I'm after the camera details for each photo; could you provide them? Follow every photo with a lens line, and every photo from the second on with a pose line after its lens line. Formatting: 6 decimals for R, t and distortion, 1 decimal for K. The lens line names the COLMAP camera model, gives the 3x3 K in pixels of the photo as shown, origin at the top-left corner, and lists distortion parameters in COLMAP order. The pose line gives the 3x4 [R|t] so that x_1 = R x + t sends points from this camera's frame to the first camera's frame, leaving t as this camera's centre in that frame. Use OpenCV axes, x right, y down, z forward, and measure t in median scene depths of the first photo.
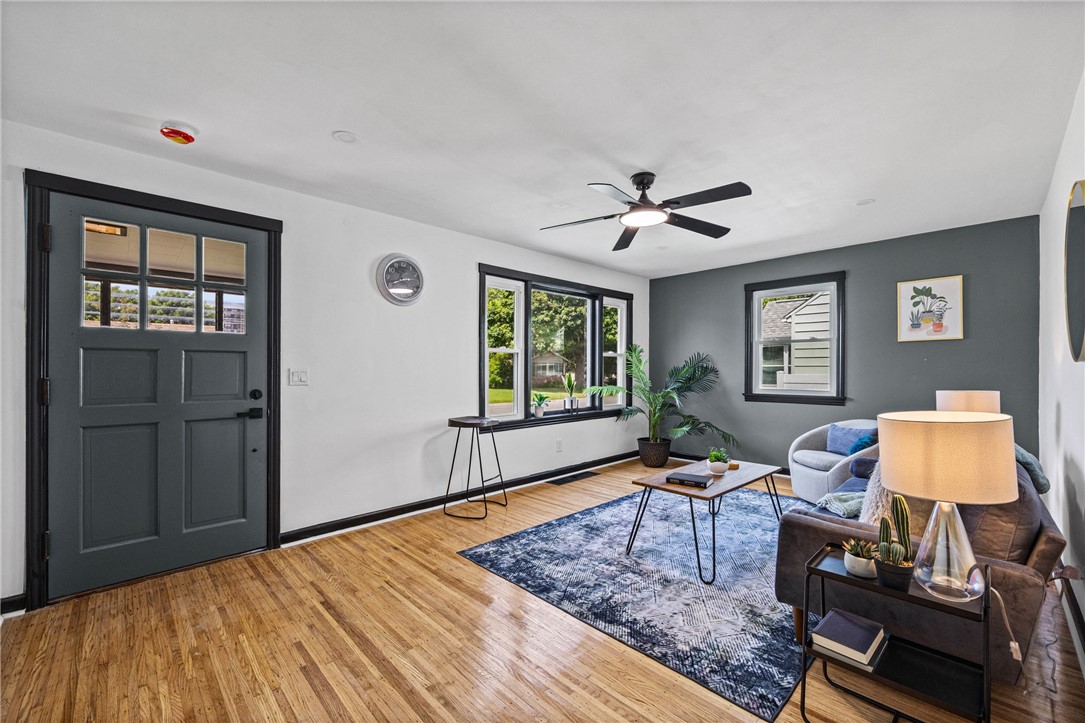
lens RADIAL K [[434.8, 0, 547.5], [0, 434.8, 365.3], [0, 0, 1]] dist [-0.002180, 0.000499]
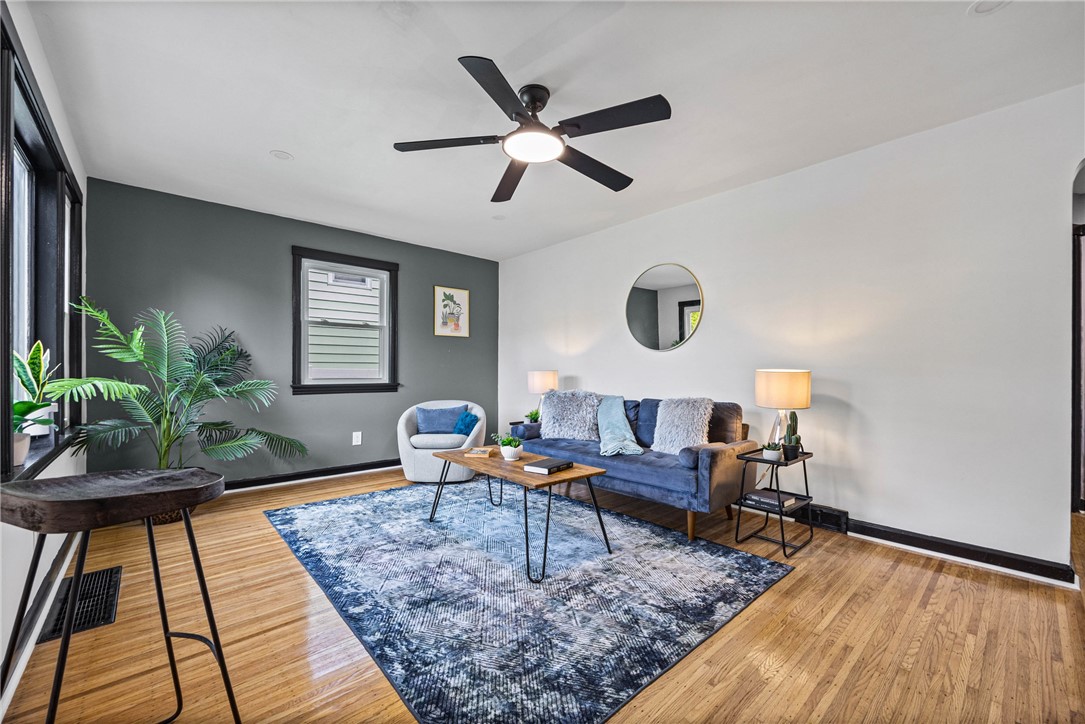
lens RADIAL K [[434.8, 0, 545.1], [0, 434.8, 371.8], [0, 0, 1]] dist [-0.002180, 0.000499]
pose [[0.050298, 0.003280, 0.998729, -0.476044], [-0.012435, 0.999919, -0.002658, 0.058580], [-0.998657, -0.012285, 0.050334, 0.795880]]
